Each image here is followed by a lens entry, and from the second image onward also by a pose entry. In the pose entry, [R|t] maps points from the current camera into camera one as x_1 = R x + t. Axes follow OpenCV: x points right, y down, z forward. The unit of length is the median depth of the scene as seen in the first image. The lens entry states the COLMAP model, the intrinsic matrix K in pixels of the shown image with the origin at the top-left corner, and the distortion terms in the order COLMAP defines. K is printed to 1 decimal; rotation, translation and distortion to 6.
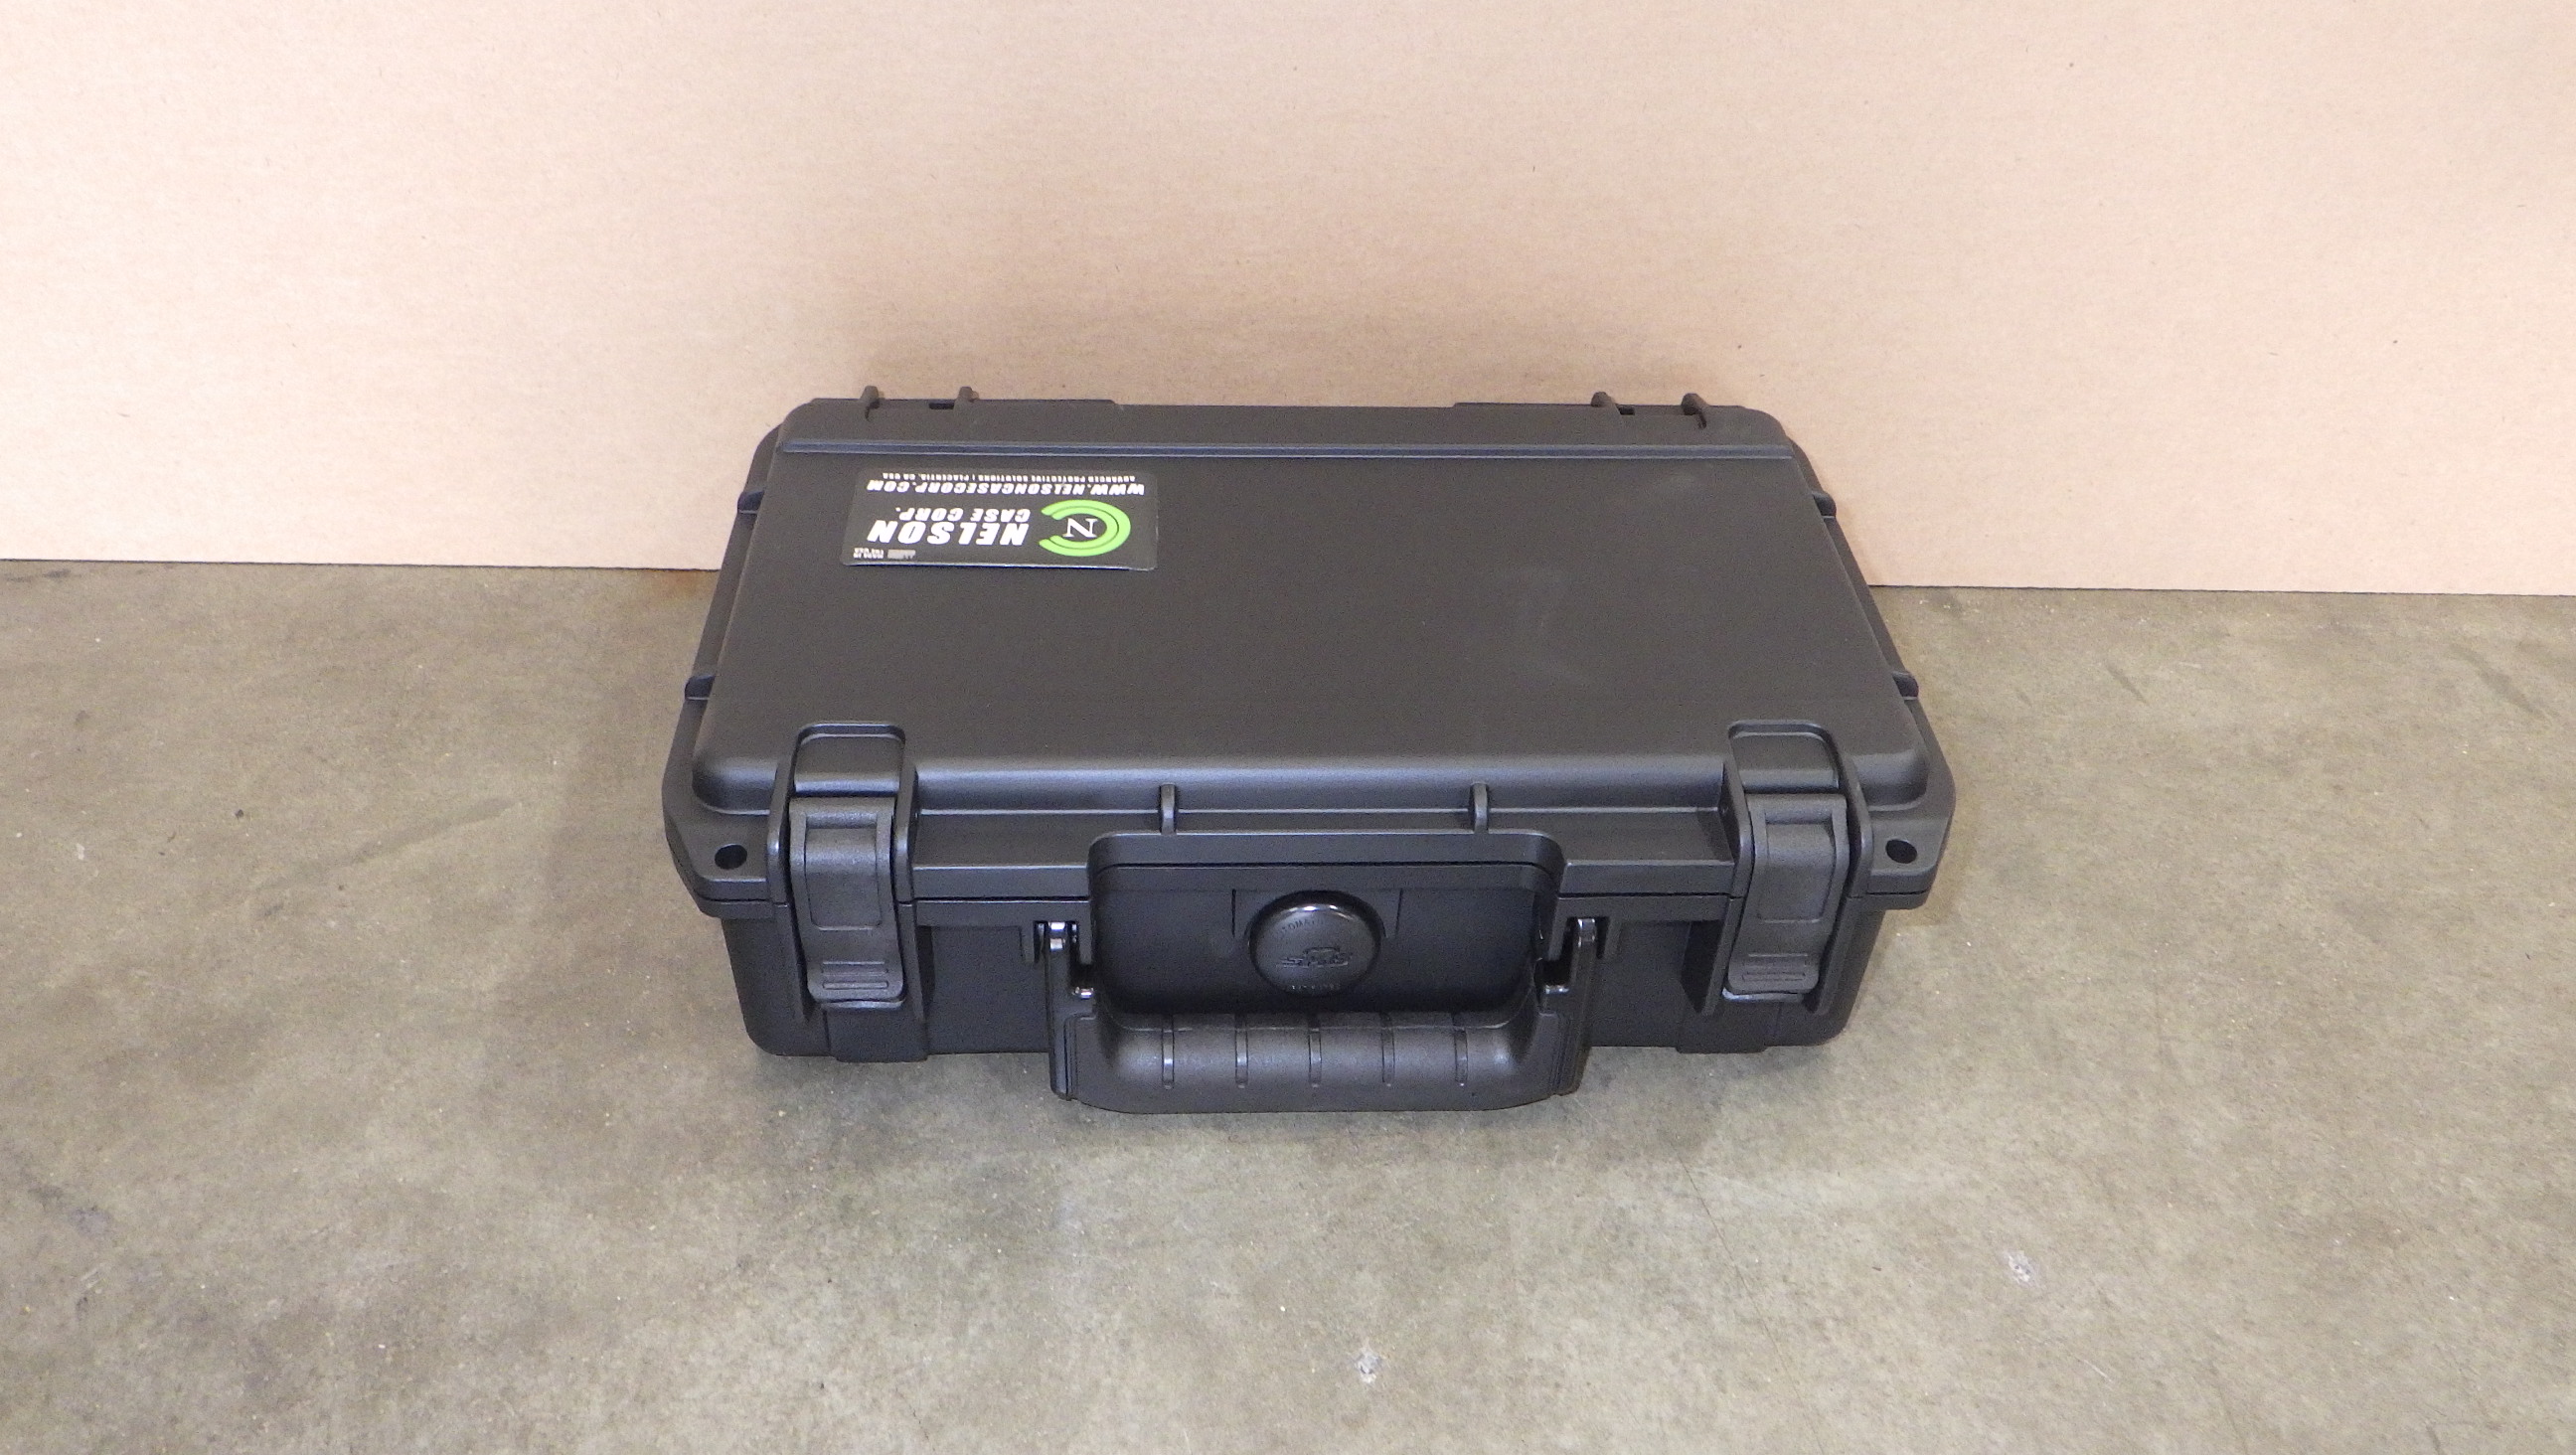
lens RADIAL K [[2134.6, 0, 1288.0], [0, 2134.6, 727.5], [0, 0, 1]] dist [0.000287, 0.007611]
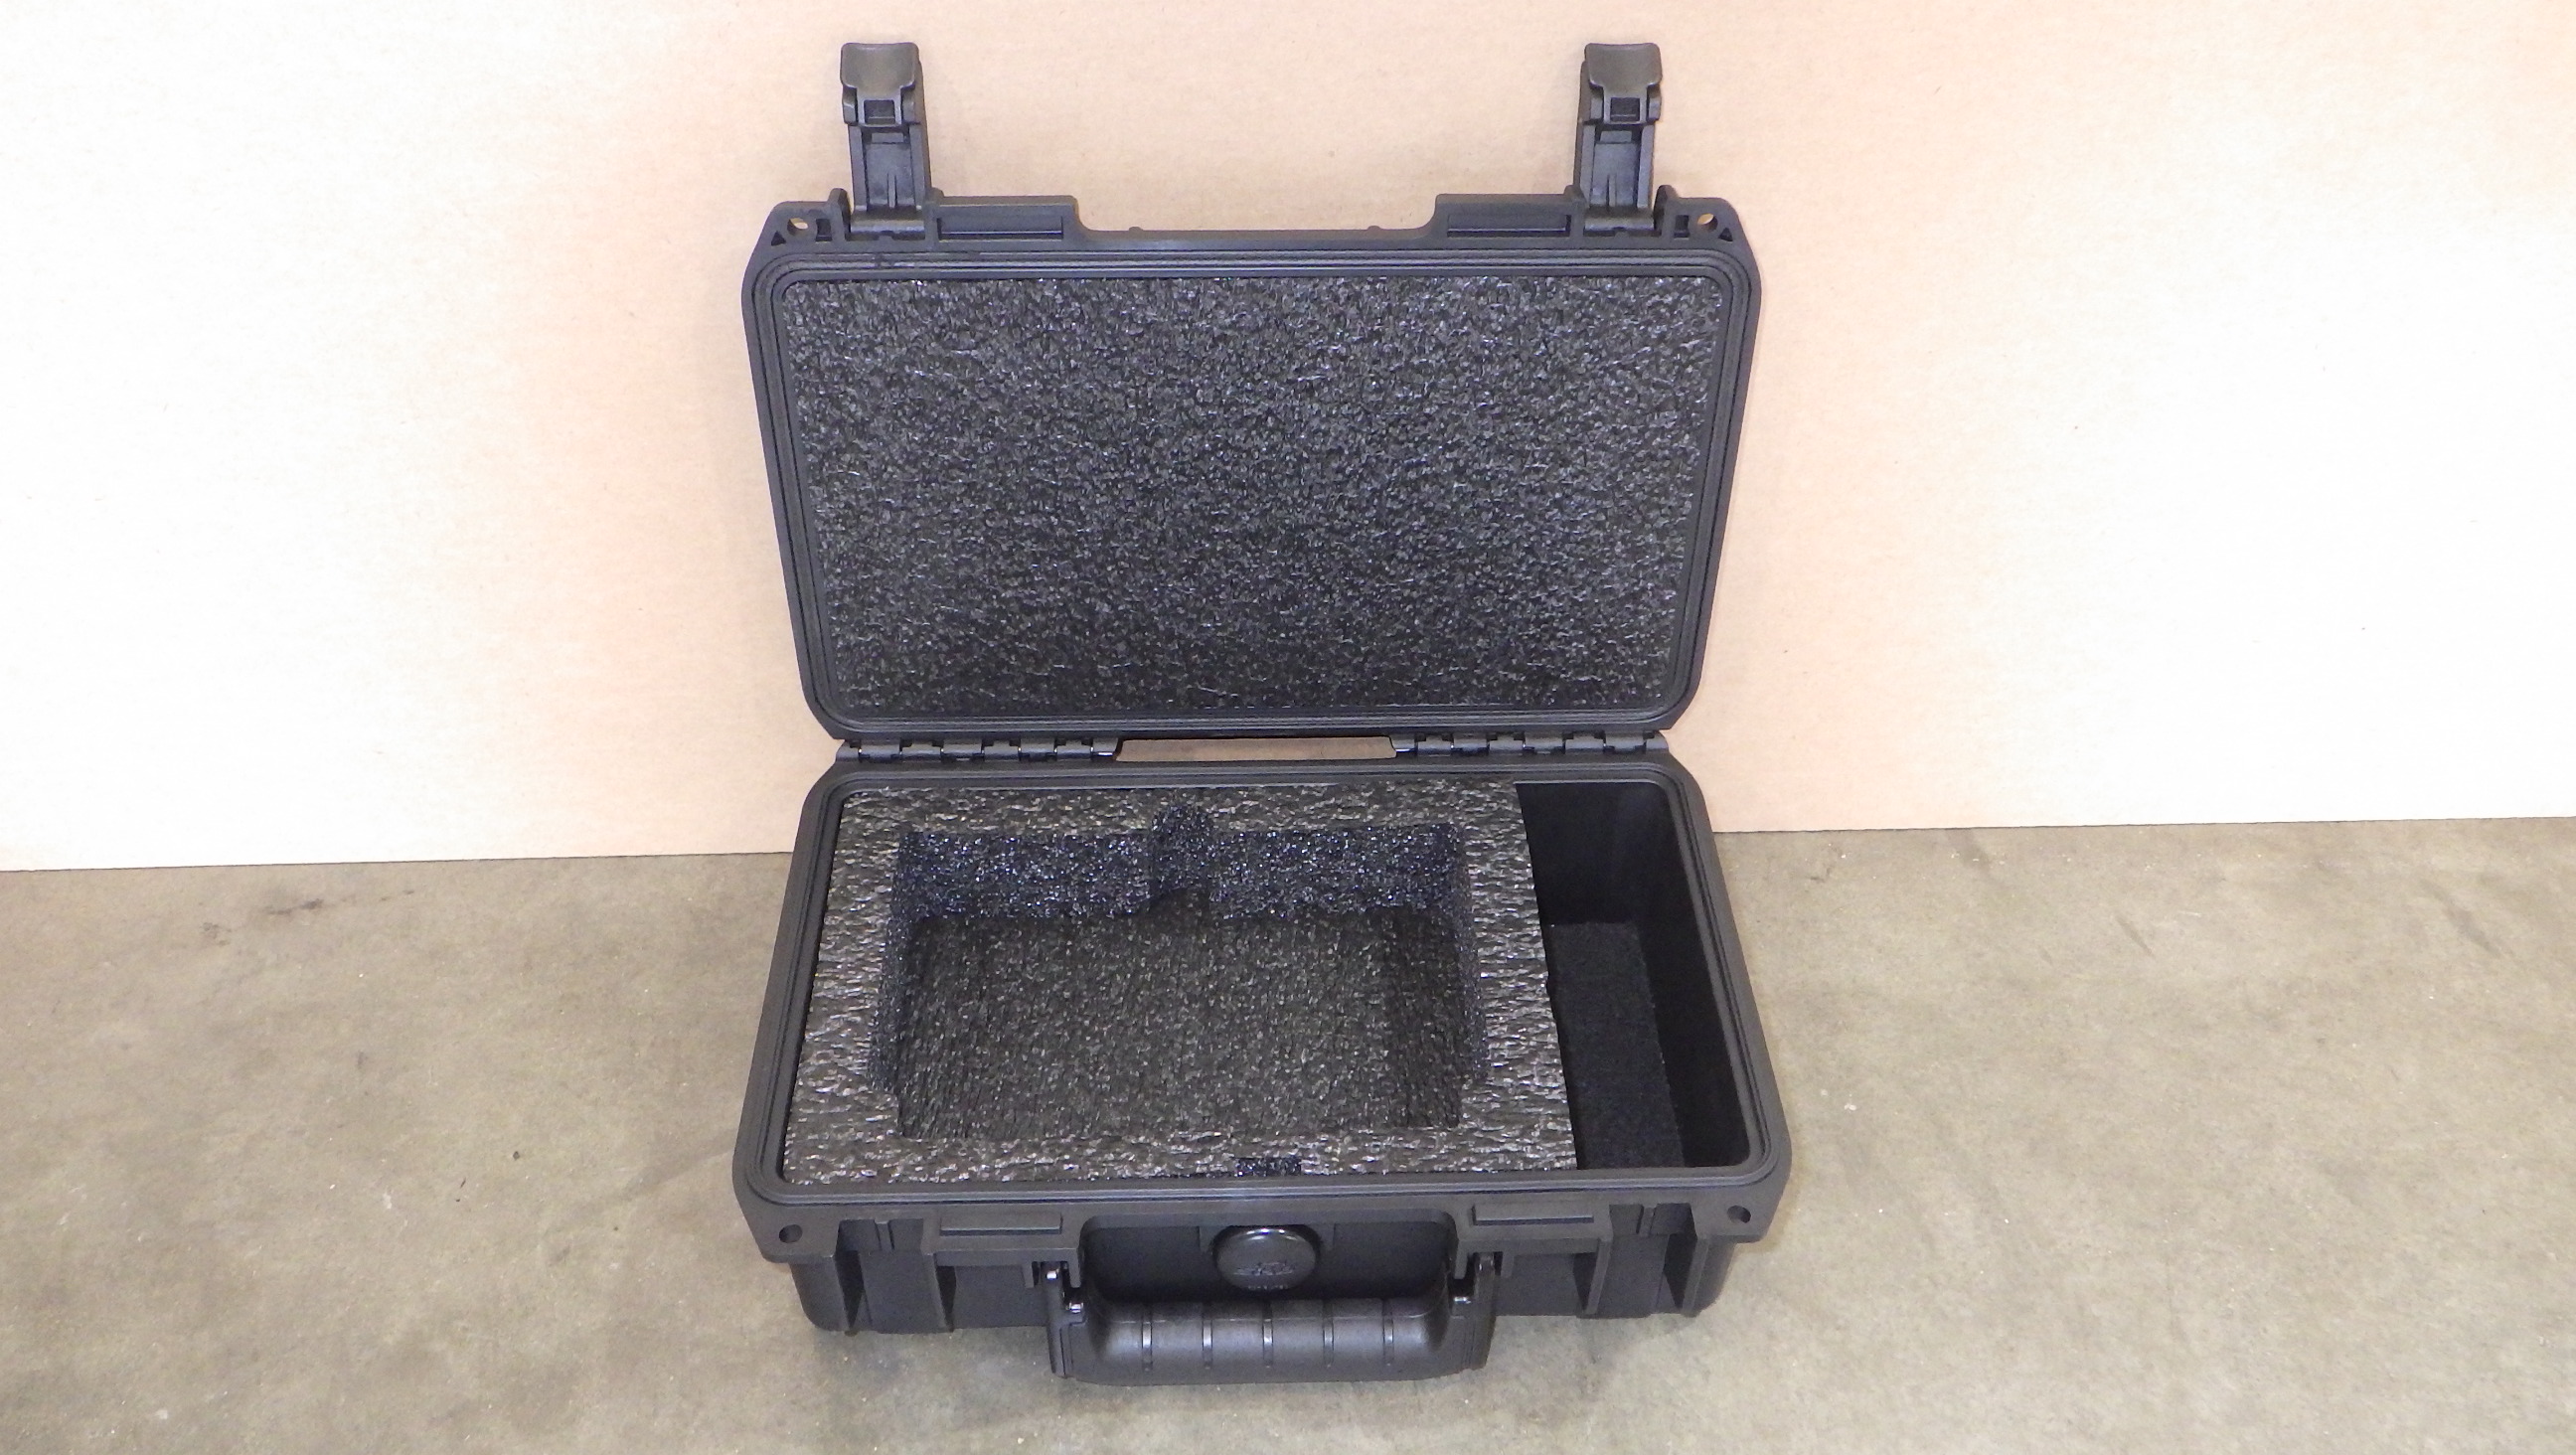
lens RADIAL K [[2134.6, 0, 1288.0], [0, 2134.6, 727.5], [0, 0, 1]] dist [0.000287, 0.007611]
pose [[0.999356, -0.035822, 0.002294, -0.074422], [0.035620, 0.997561, 0.060030, -0.277683], [-0.004439, -0.059909, 0.998194, -0.165391]]
